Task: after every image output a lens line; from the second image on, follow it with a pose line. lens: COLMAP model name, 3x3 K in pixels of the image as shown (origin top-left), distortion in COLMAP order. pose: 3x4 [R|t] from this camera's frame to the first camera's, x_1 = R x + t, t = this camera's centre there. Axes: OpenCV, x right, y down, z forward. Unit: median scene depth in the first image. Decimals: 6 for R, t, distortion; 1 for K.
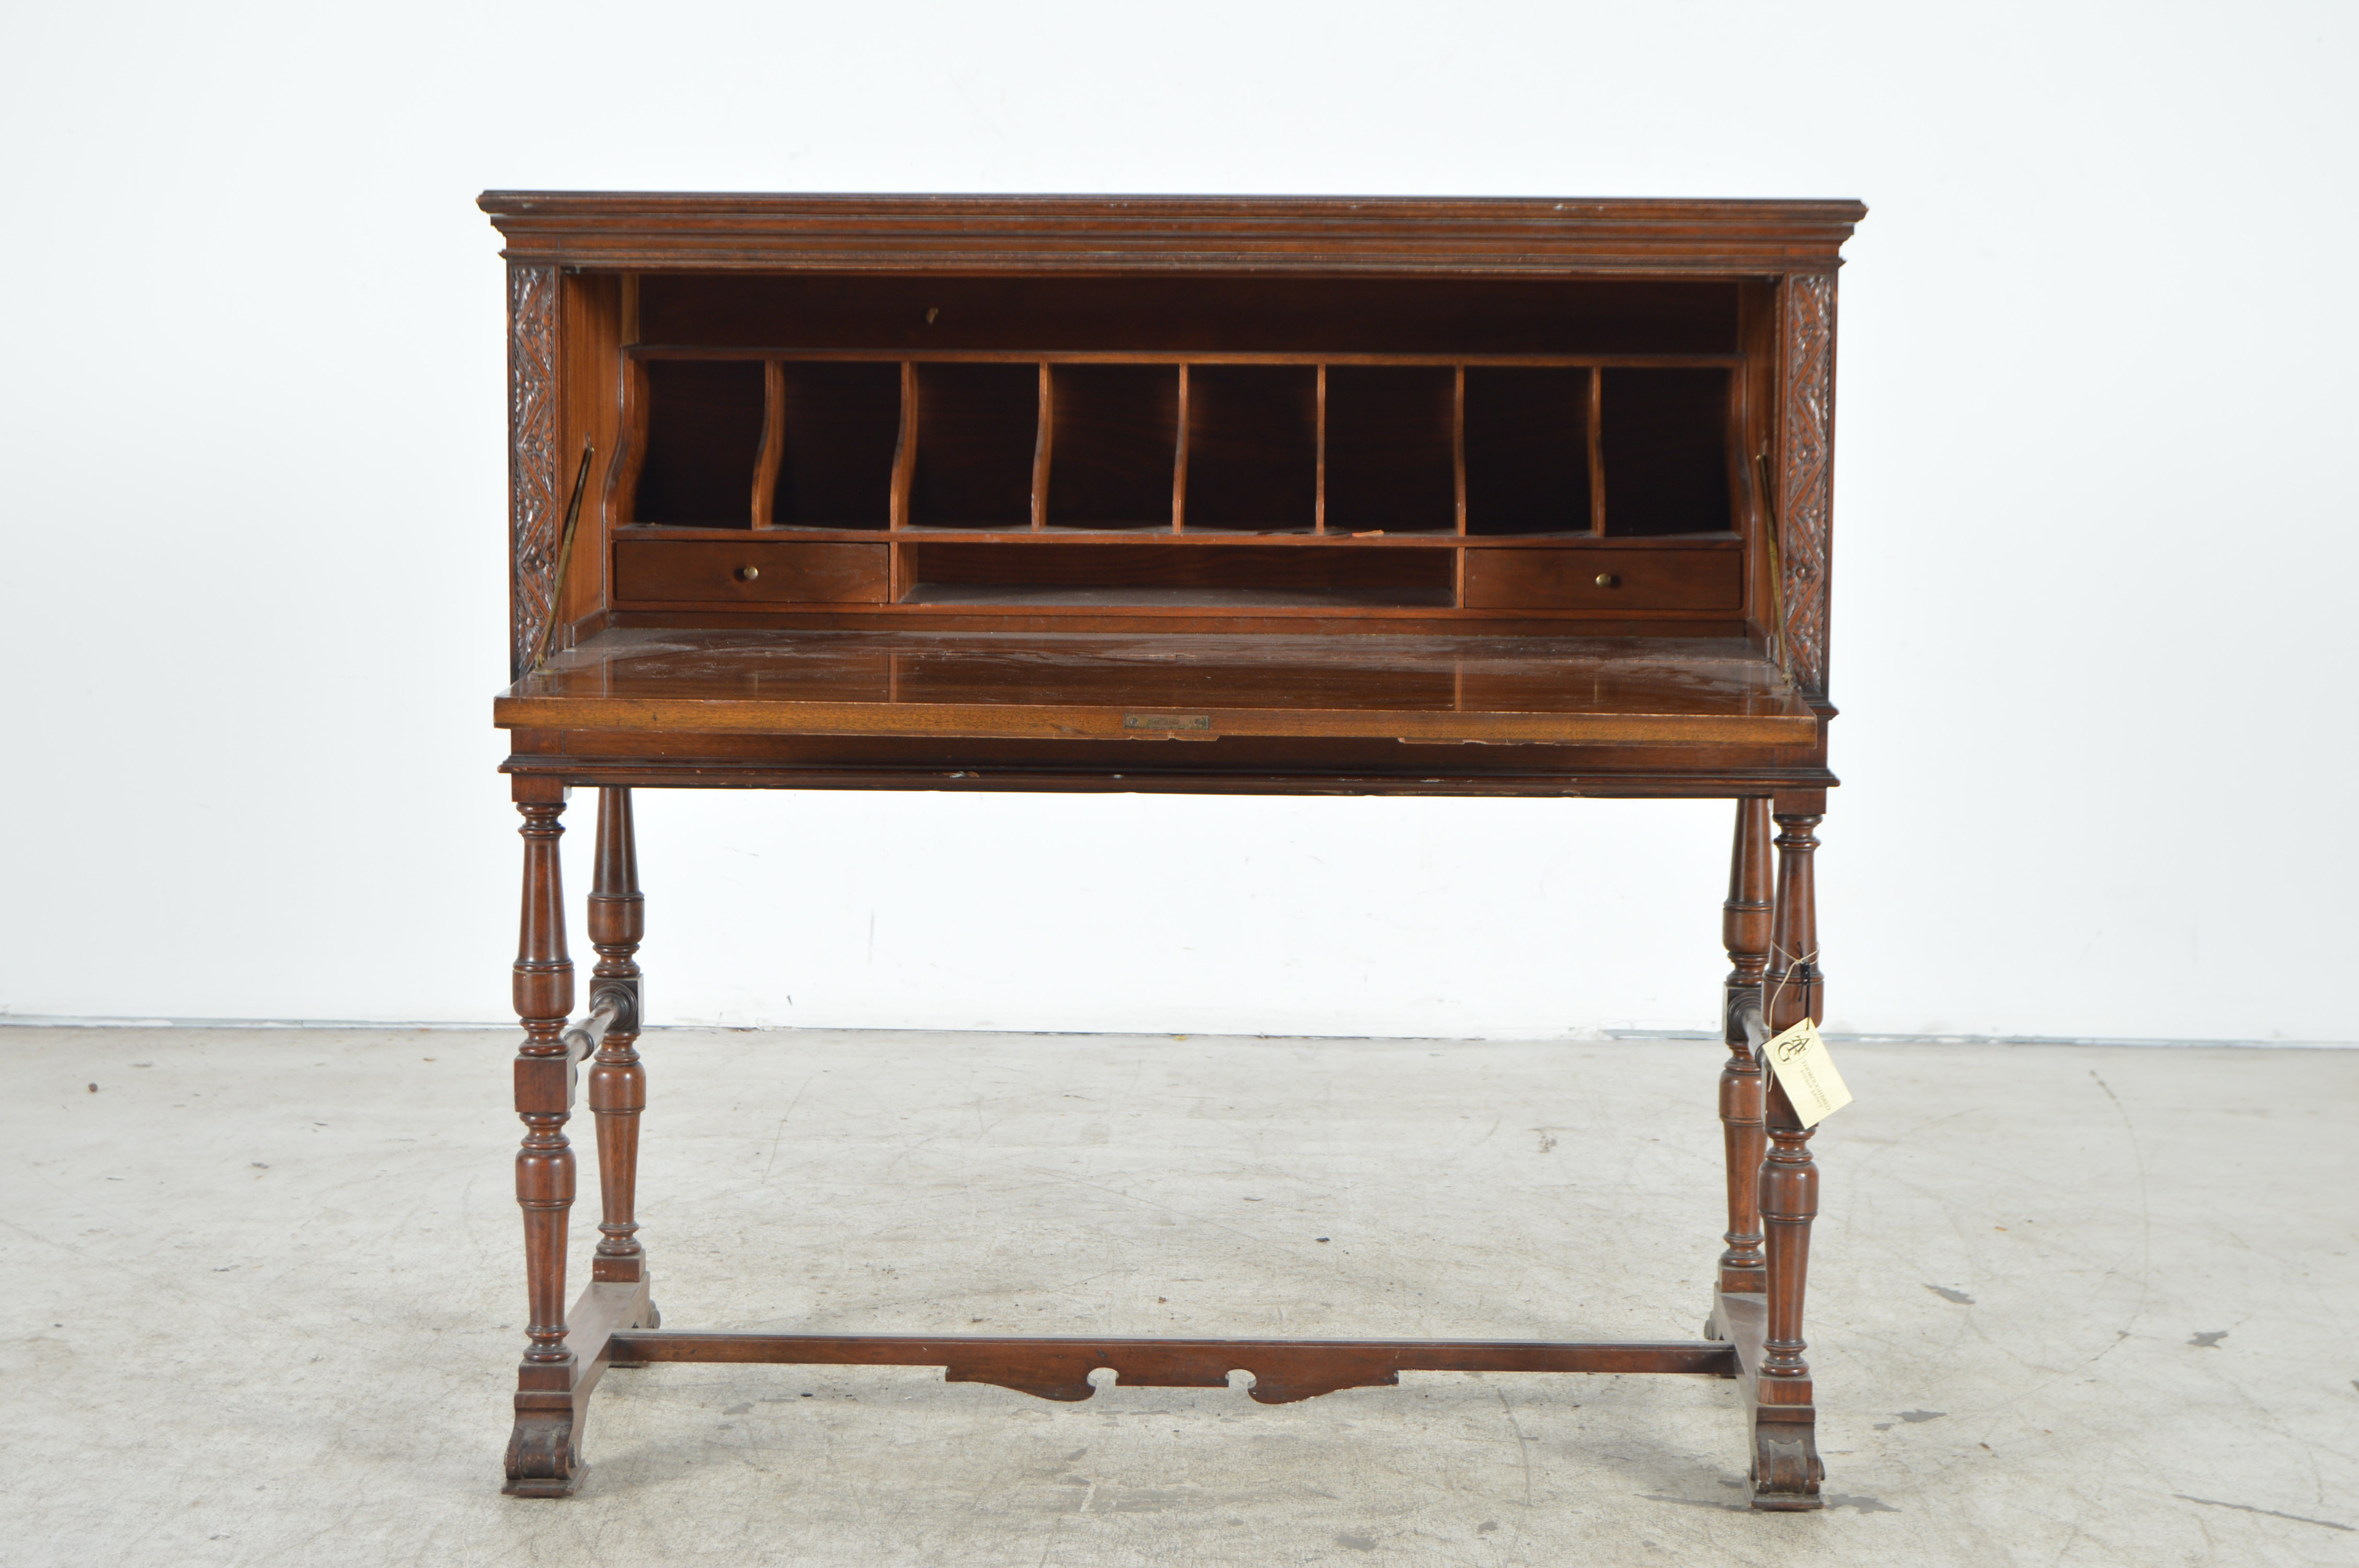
lens RADIAL K [[4735.1, 0, 1179.5], [0, 4735.1, 784.0], [0, 0, 1]] dist [-0.024246, 0.027632]
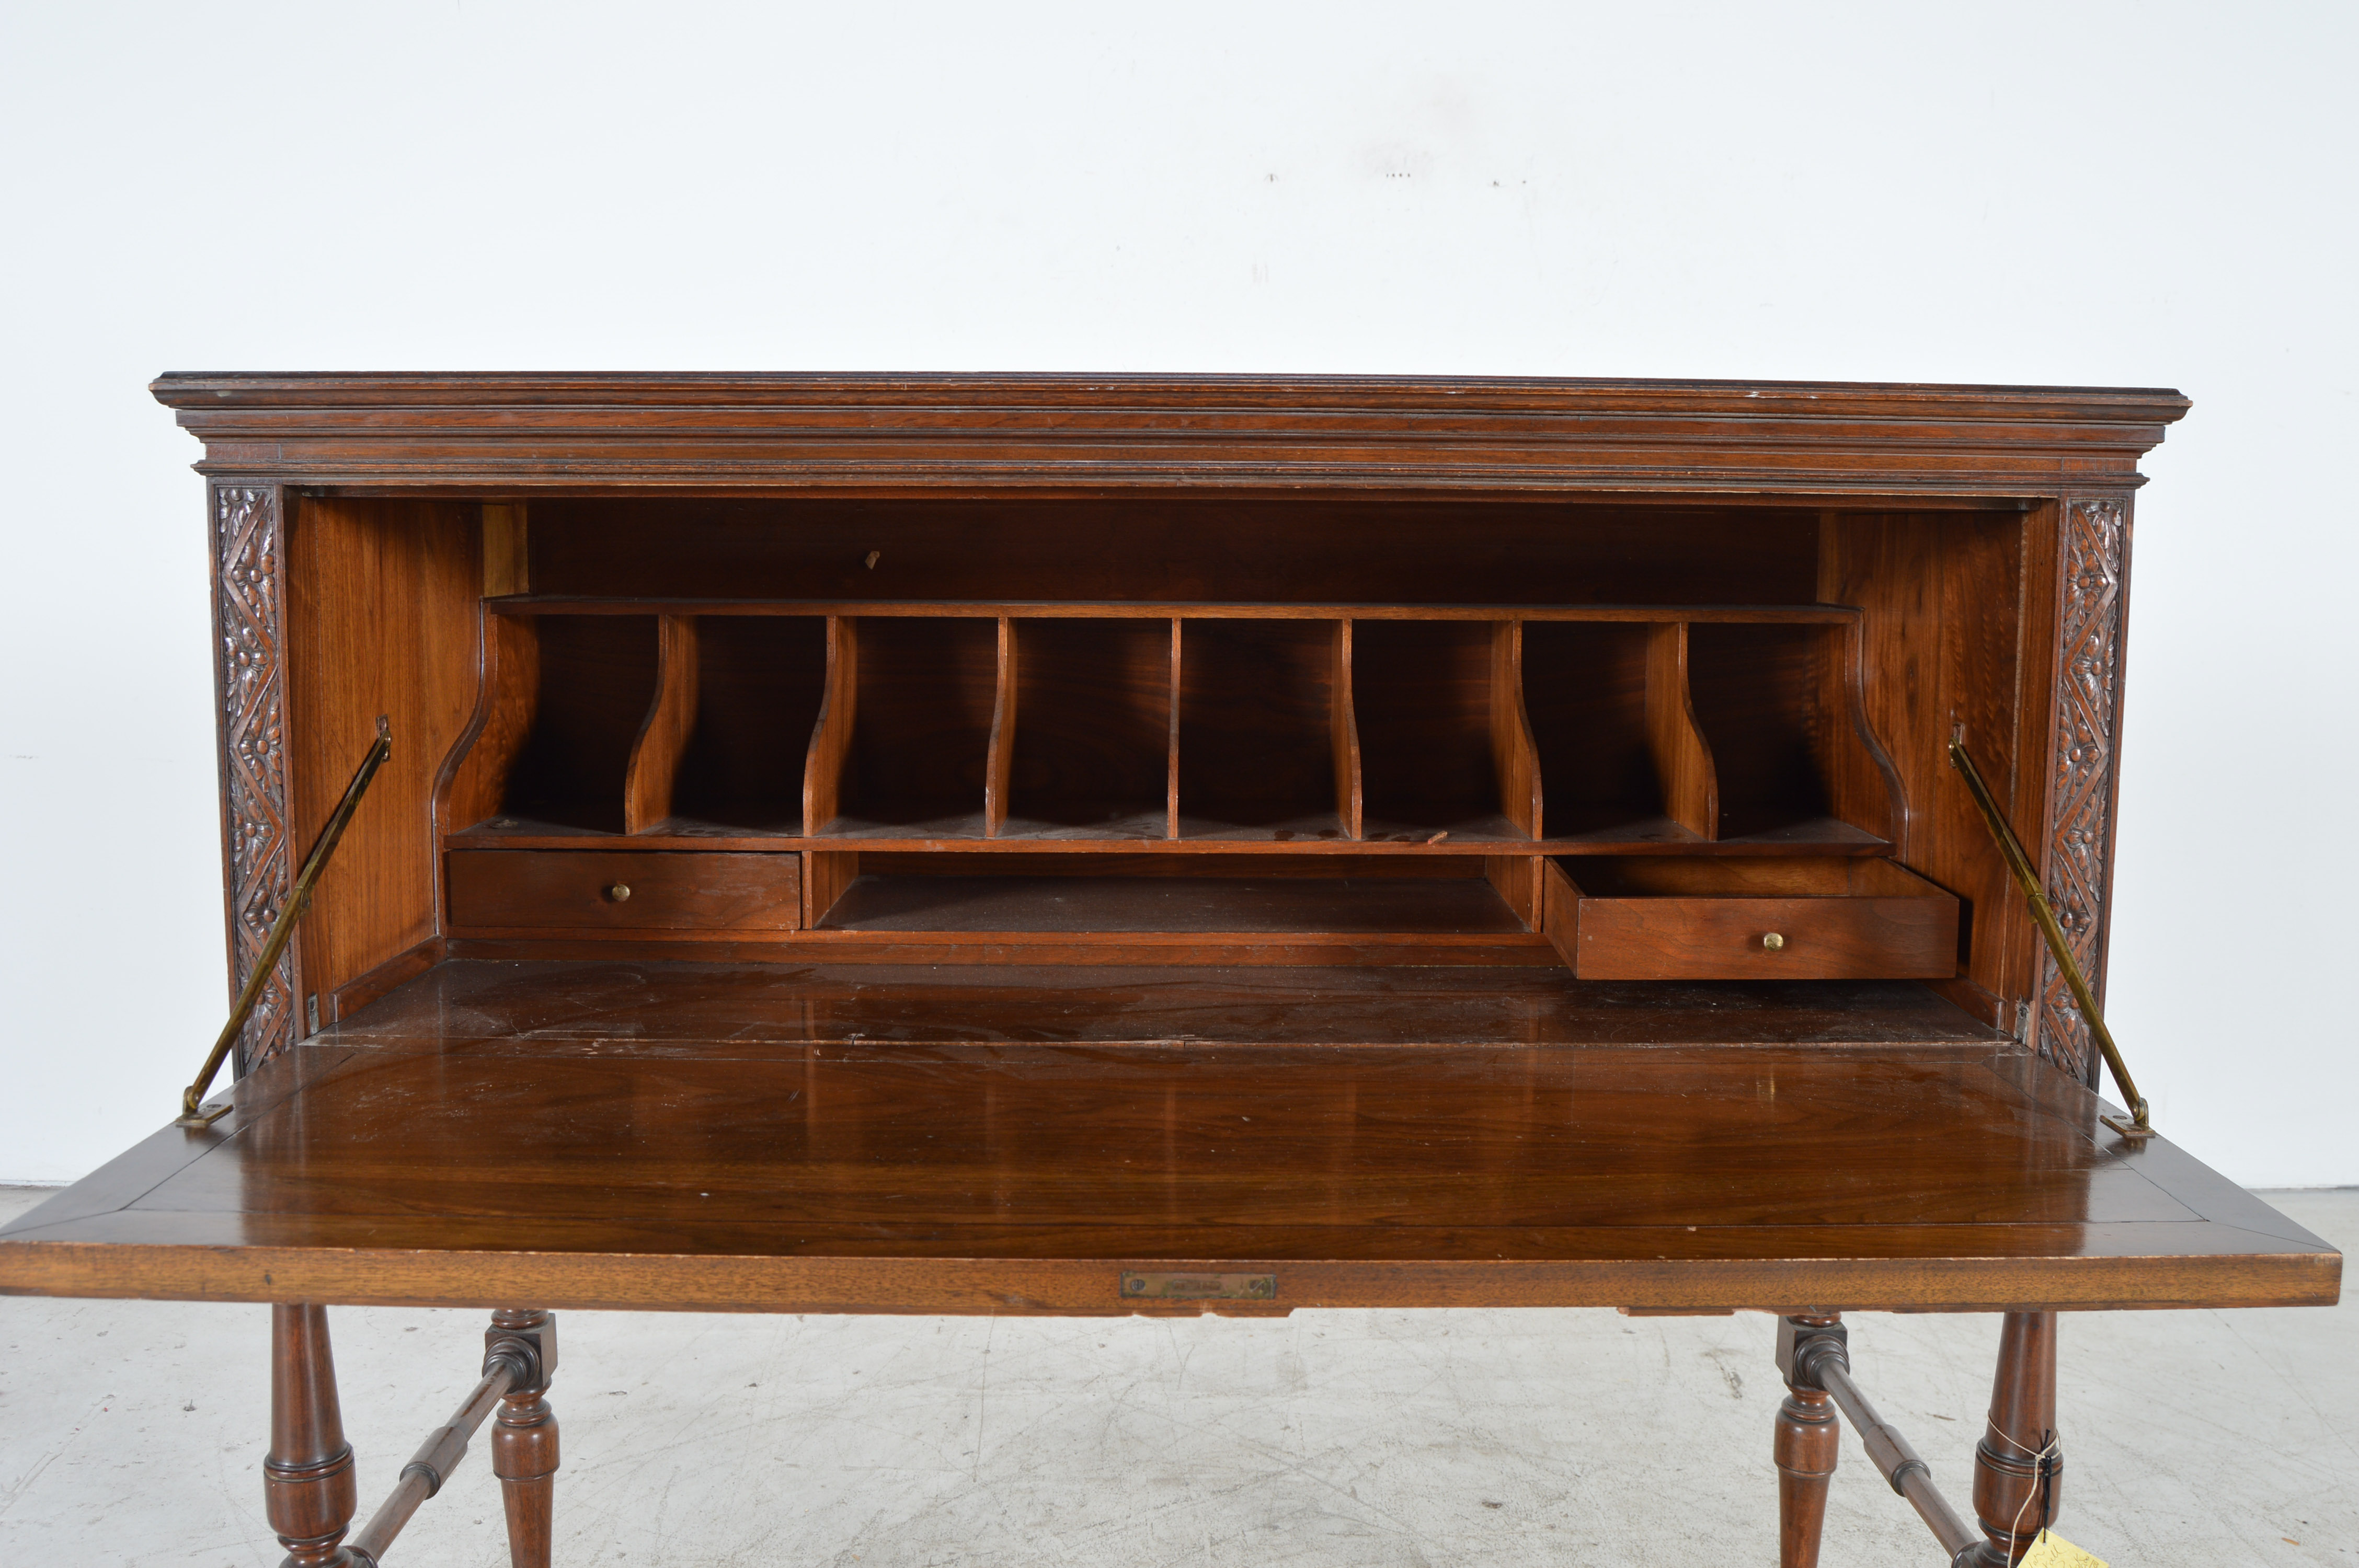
lens RADIAL K [[1928.0, 0, 1186.1], [0, 1928.0, 746.1], [0, 0, 1]] dist [-0.073968, -0.002293]
pose [[0.999138, -0.003545, 0.041355, -0.011887], [0.003935, 0.999949, -0.009350, -0.067160], [-0.041320, 0.009504, 0.999101, 0.706469]]
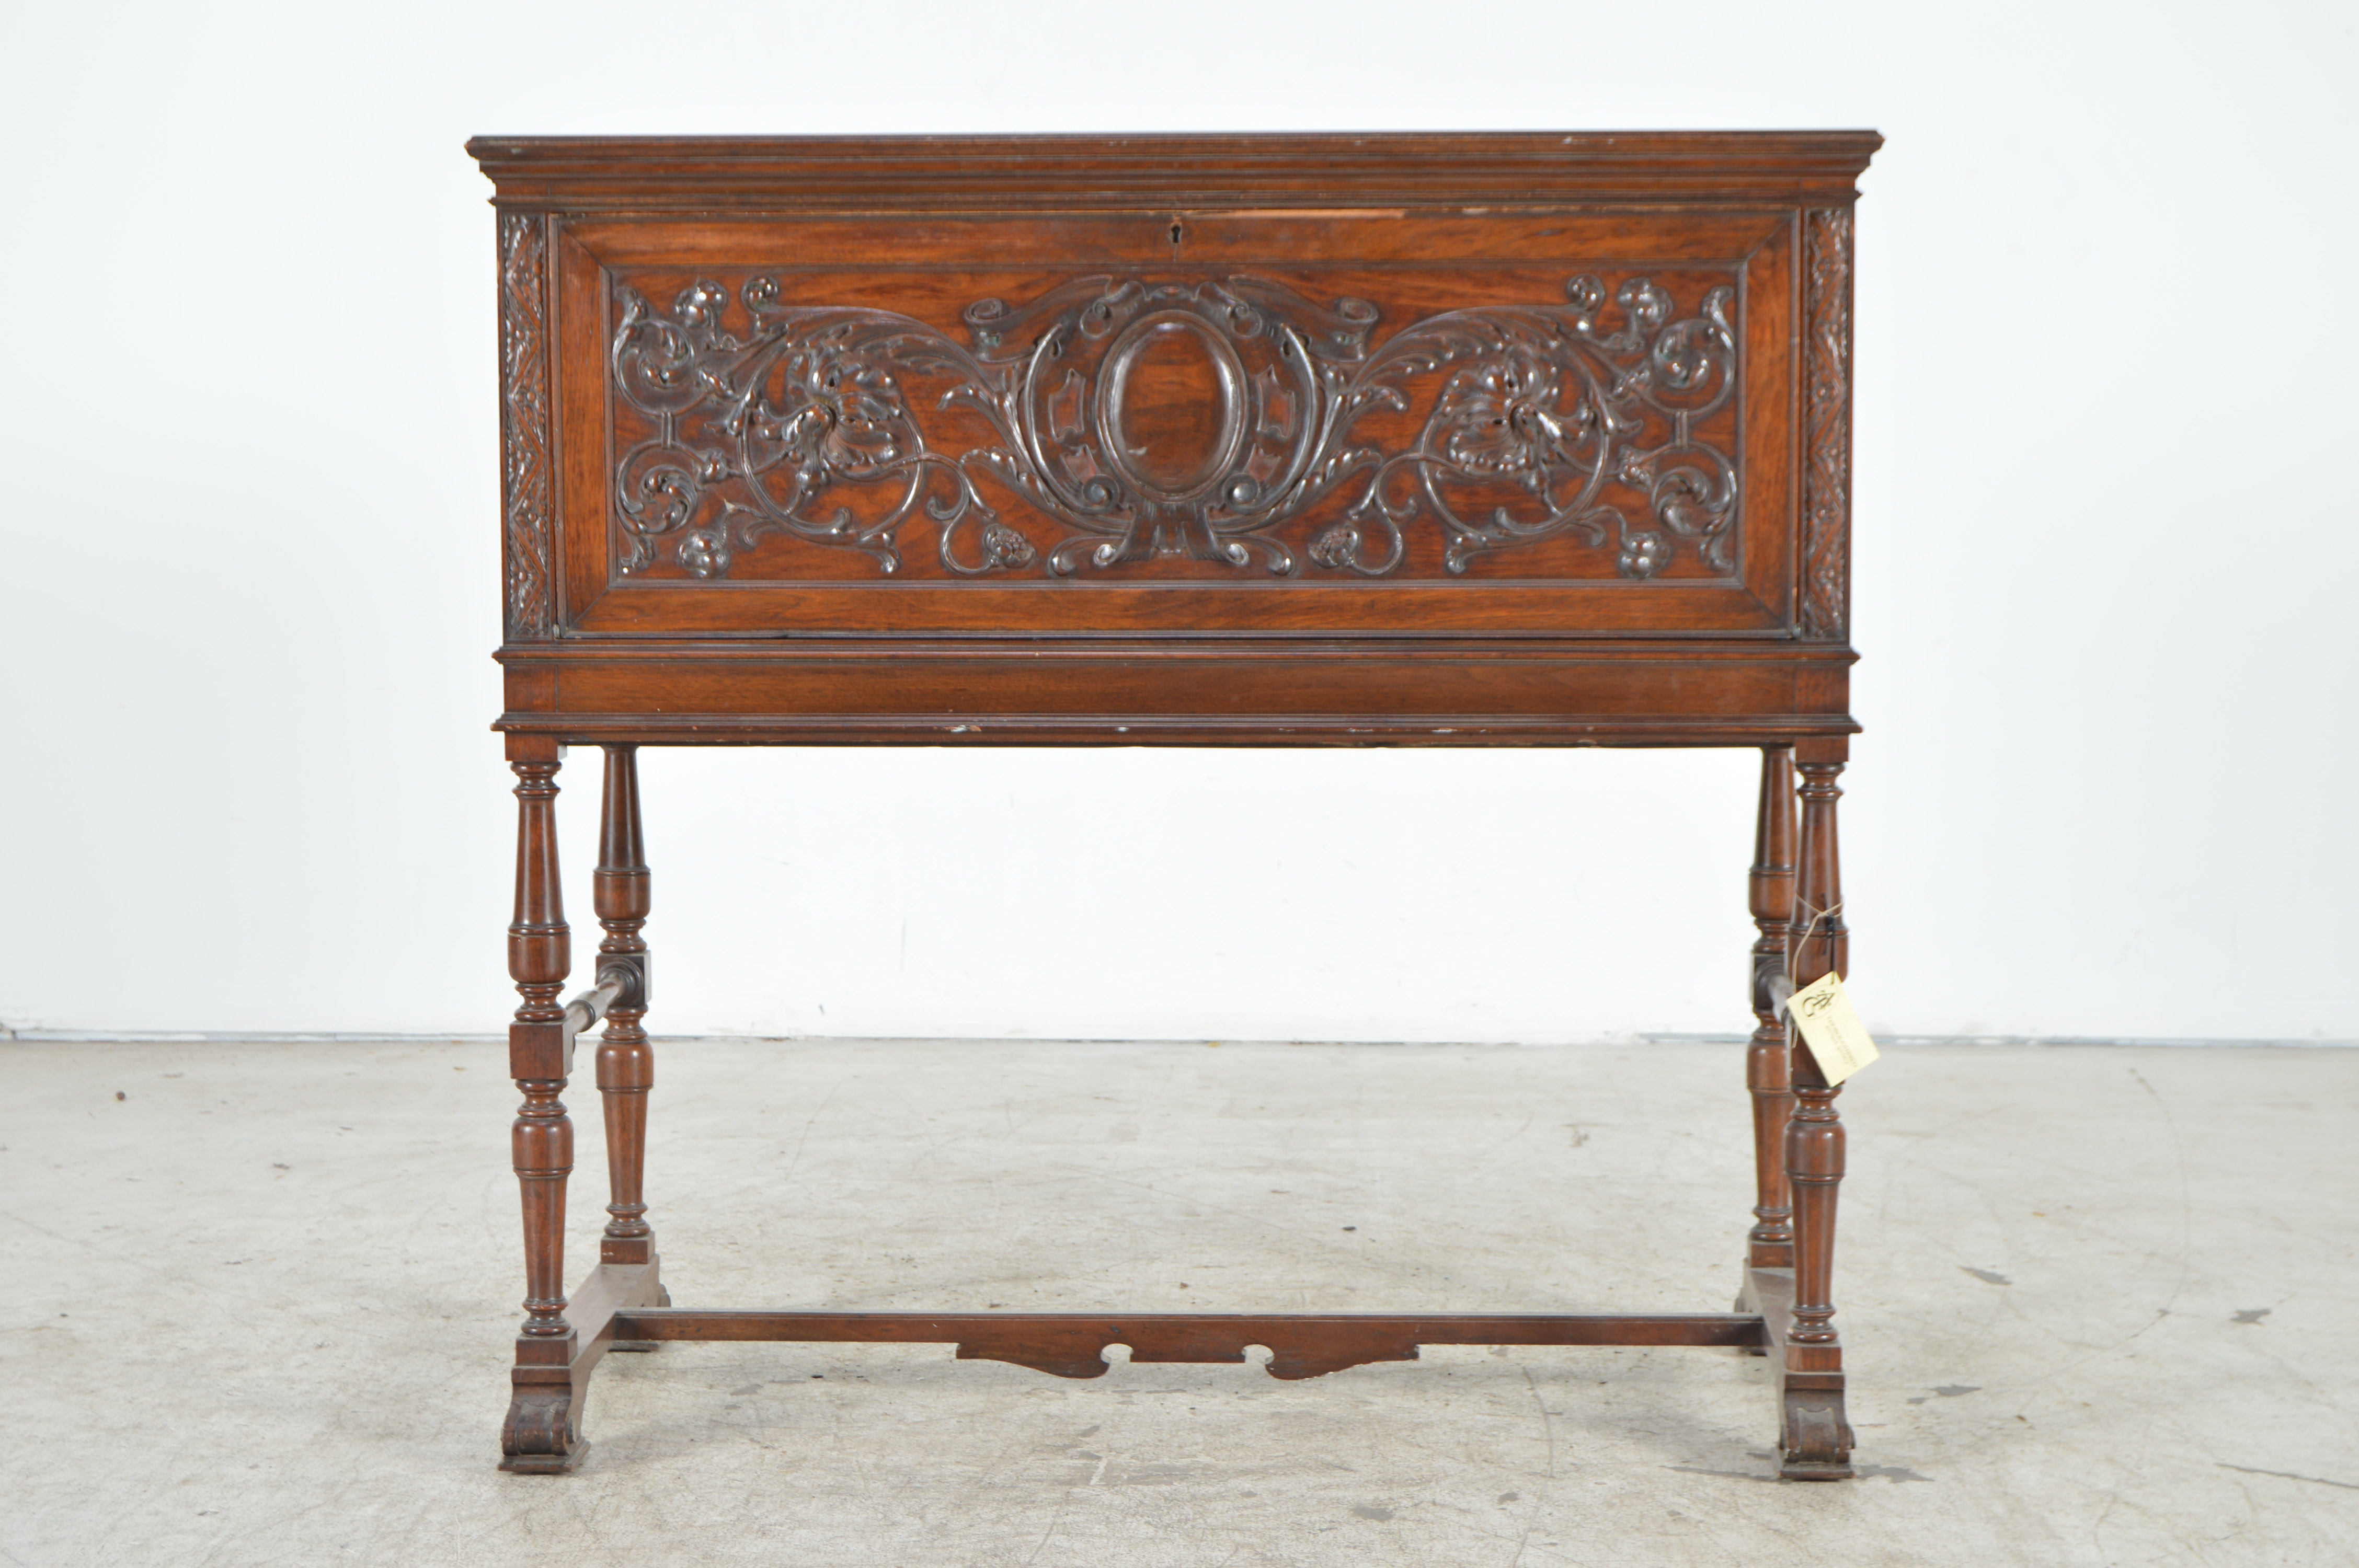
lens RADIAL K [[4566.4, 0, 1179.5], [0, 4566.4, 784.0], [0, 0, 1]] dist [-0.030078, 0.048746]
pose [[0.999830, -0.007696, -0.016771, 0.014208], [0.007313, 0.999714, -0.022788, 0.030815], [0.016942, 0.022661, 0.999600, 0.057376]]
